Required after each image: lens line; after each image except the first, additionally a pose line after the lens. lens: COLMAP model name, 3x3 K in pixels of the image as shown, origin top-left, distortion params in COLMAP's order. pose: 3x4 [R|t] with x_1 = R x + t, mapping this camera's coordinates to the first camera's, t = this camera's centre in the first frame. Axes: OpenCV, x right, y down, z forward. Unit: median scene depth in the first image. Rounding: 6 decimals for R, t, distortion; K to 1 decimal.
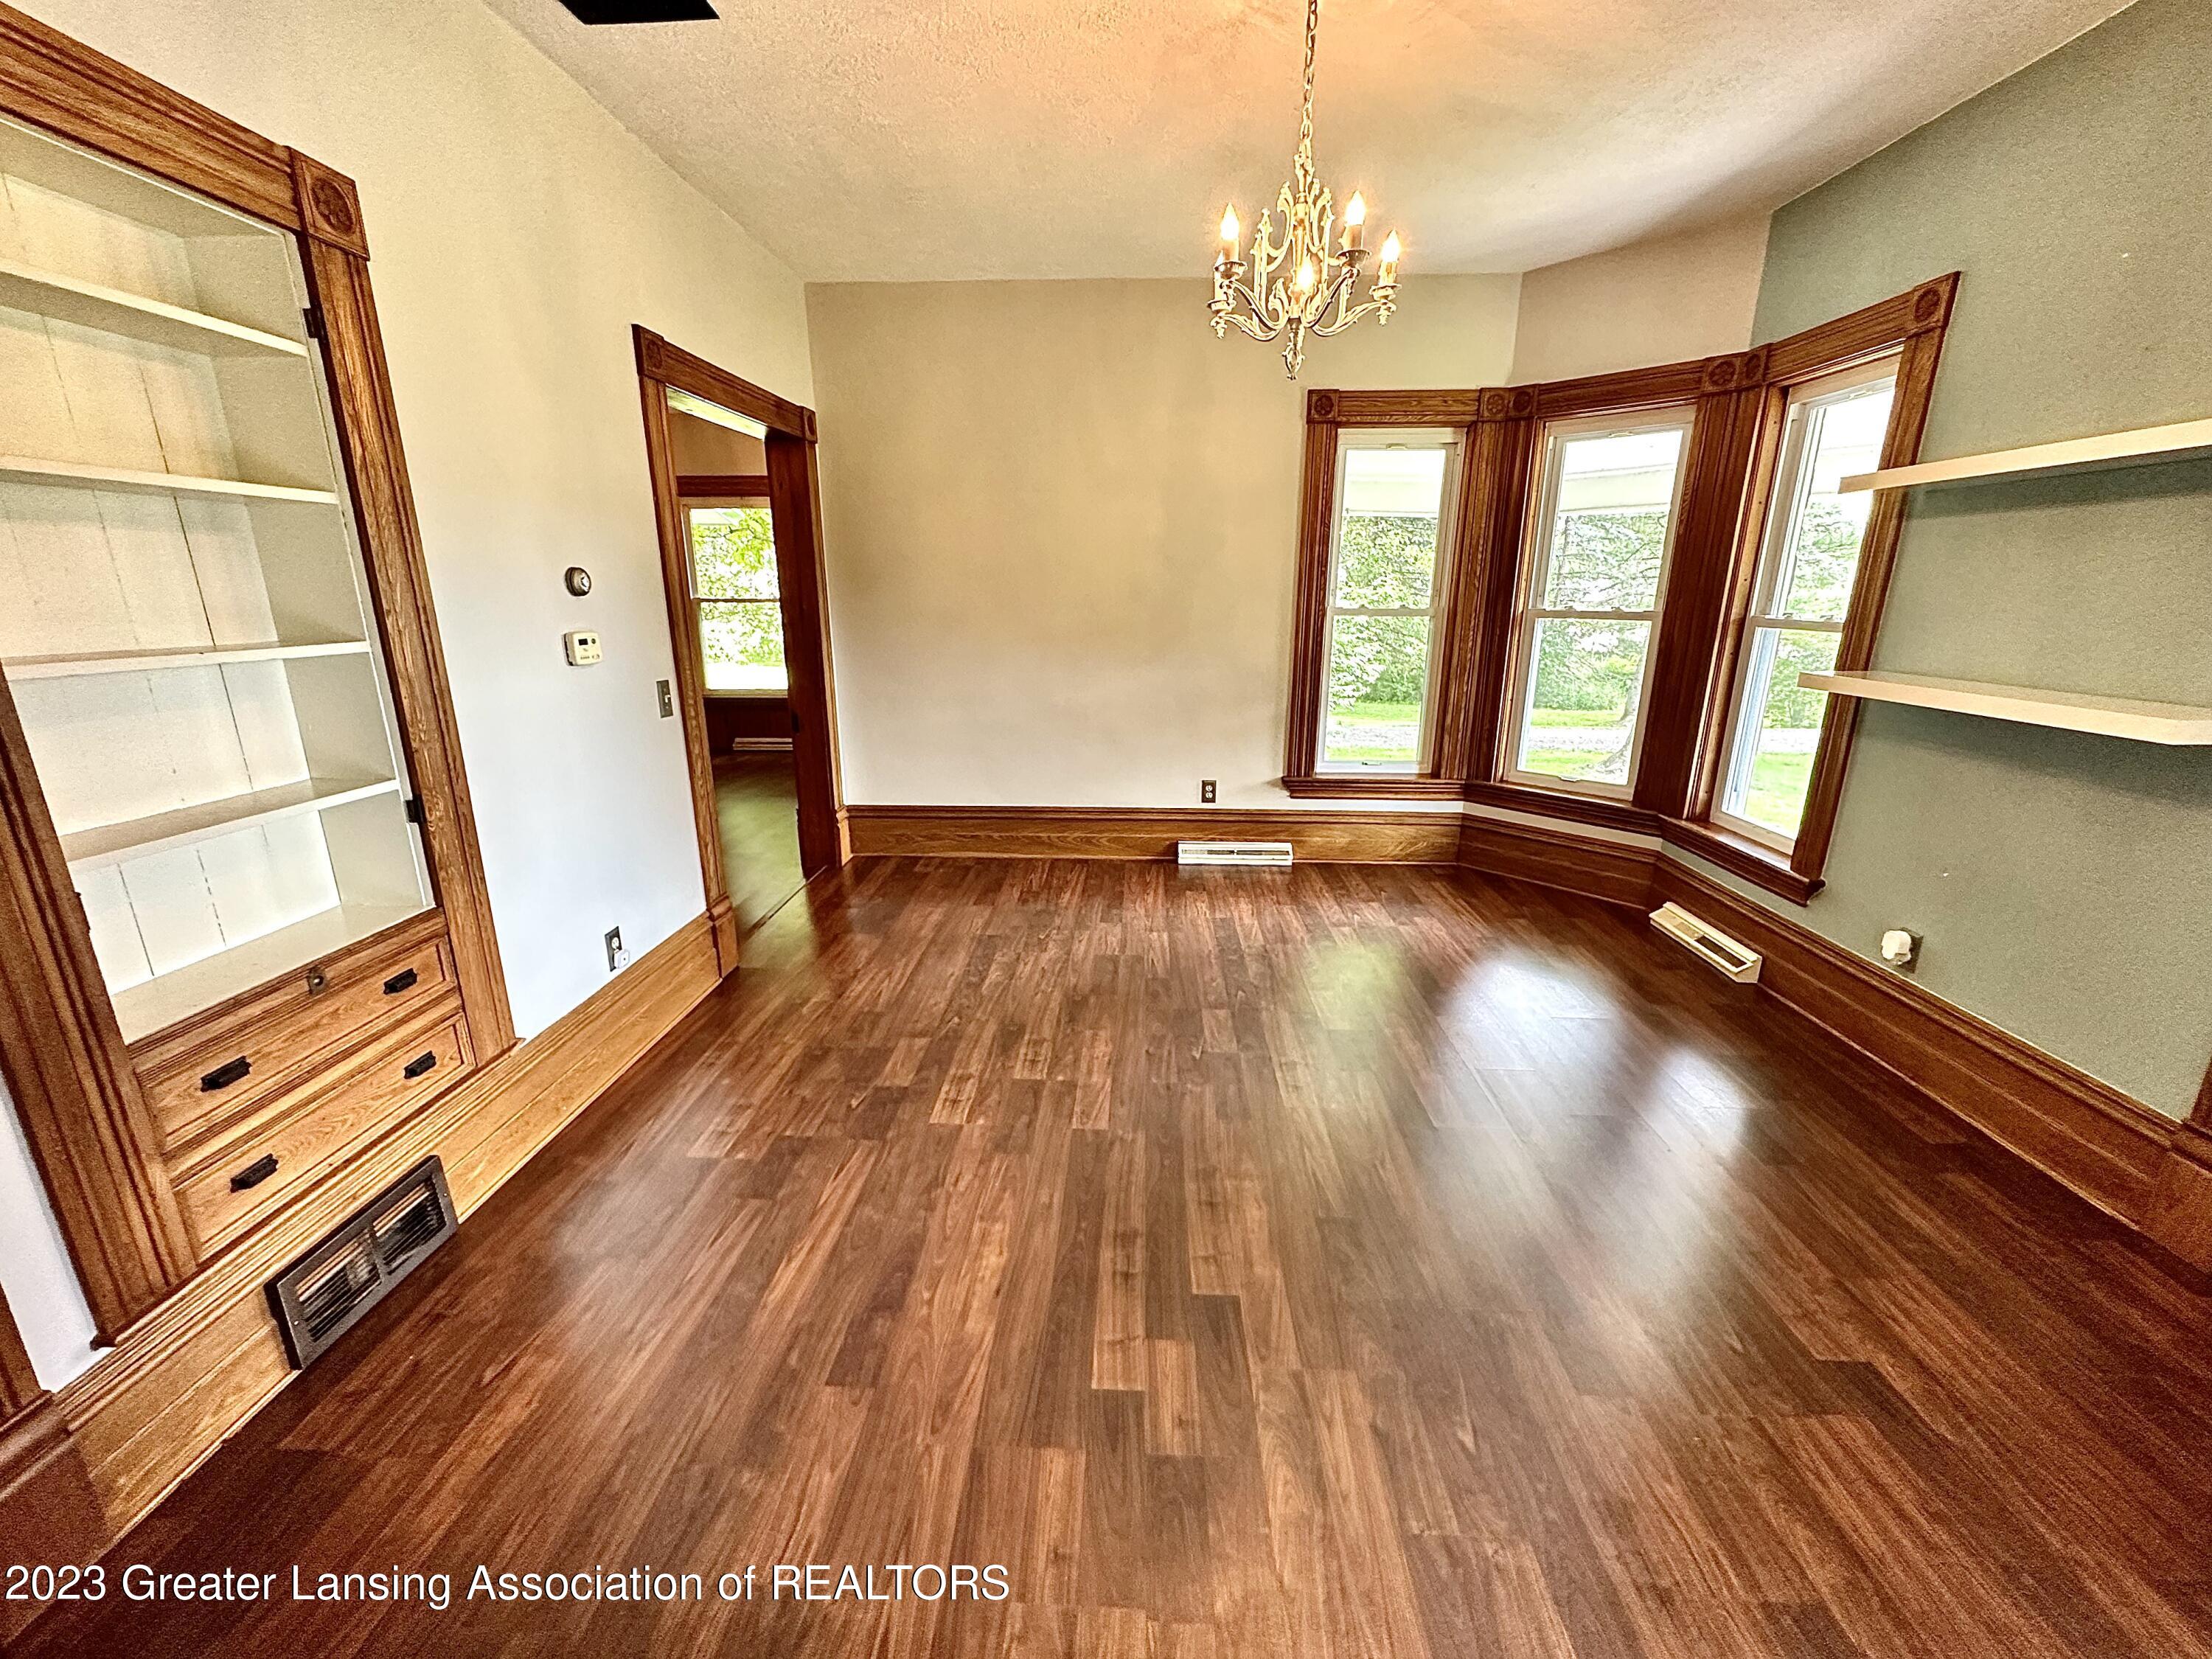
lens RADIAL K [[886.0, 0, 1099.5], [0, 886.0, 826.6], [0, 0, 1]] dist [-0.000411, -0.000070]
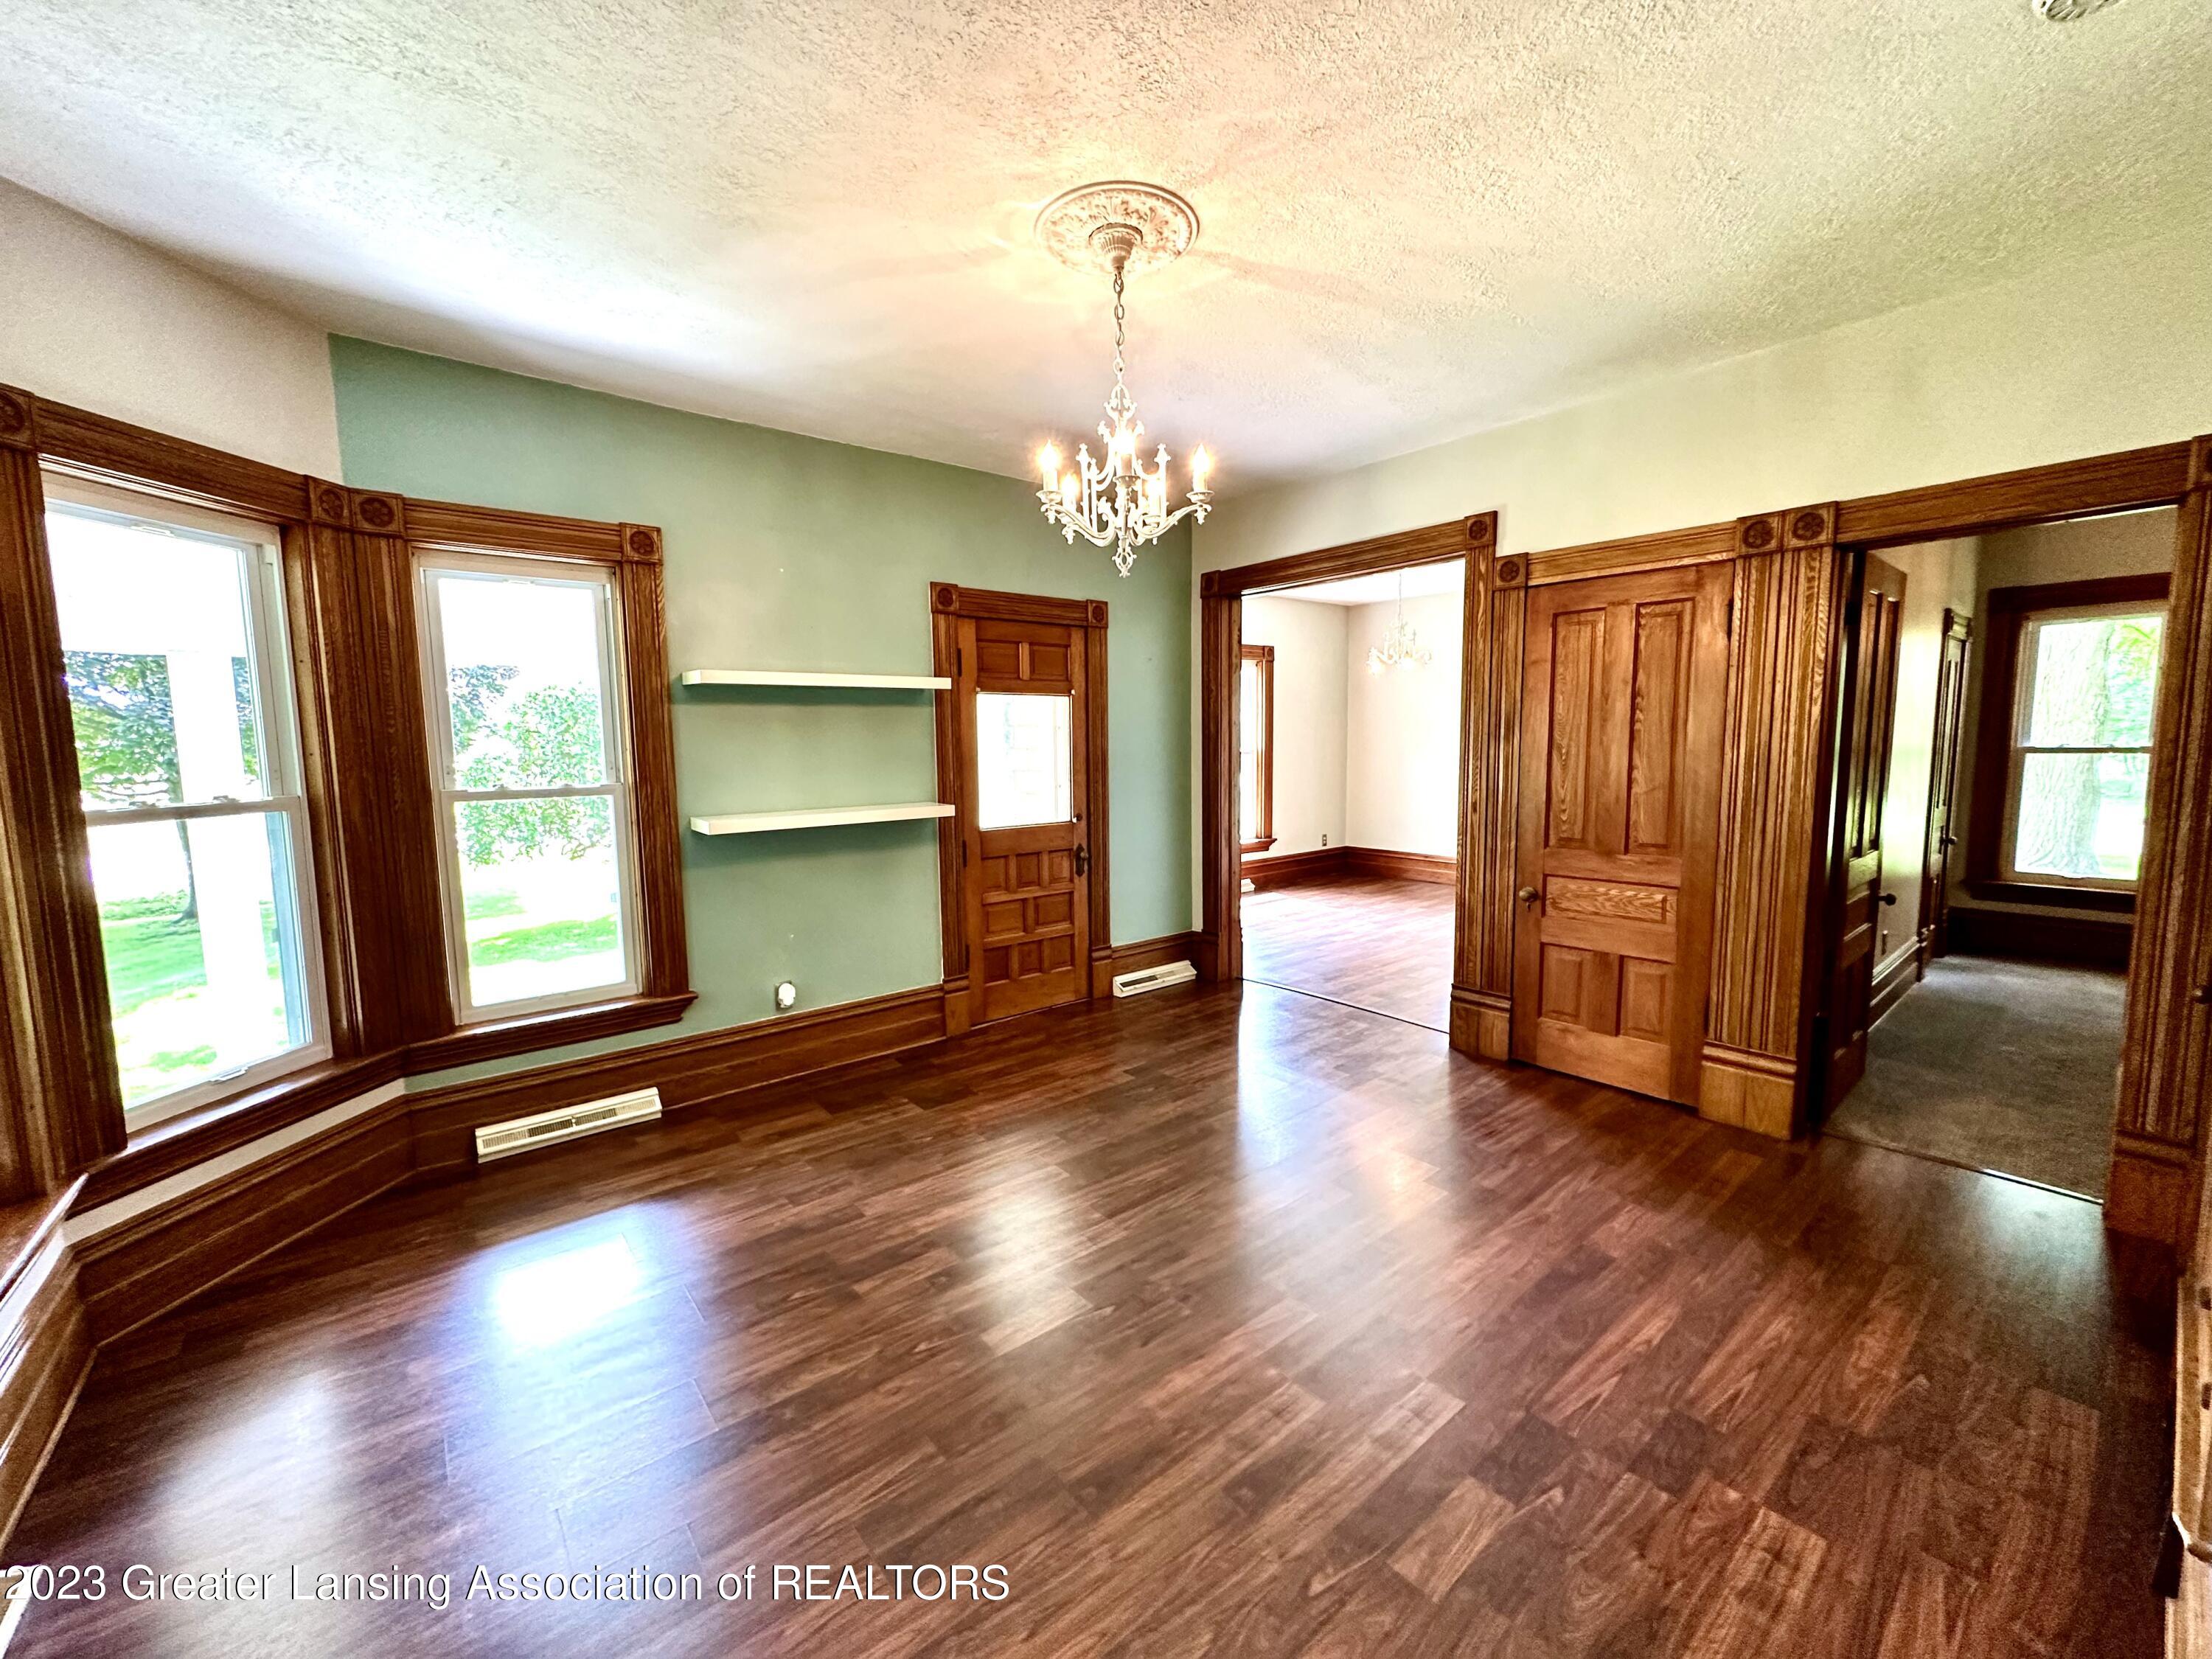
lens RADIAL K [[886.0, 0, 1101.1], [0, 886.0, 831.6], [0, 0, 1]] dist [-0.000411, -0.000070]
pose [[-0.670408, -0.072959, 0.738397, -0.448266], [0.207547, 0.936992, 0.281017, -0.379986], [-0.712375, 0.341648, -0.613024, 1.319590]]
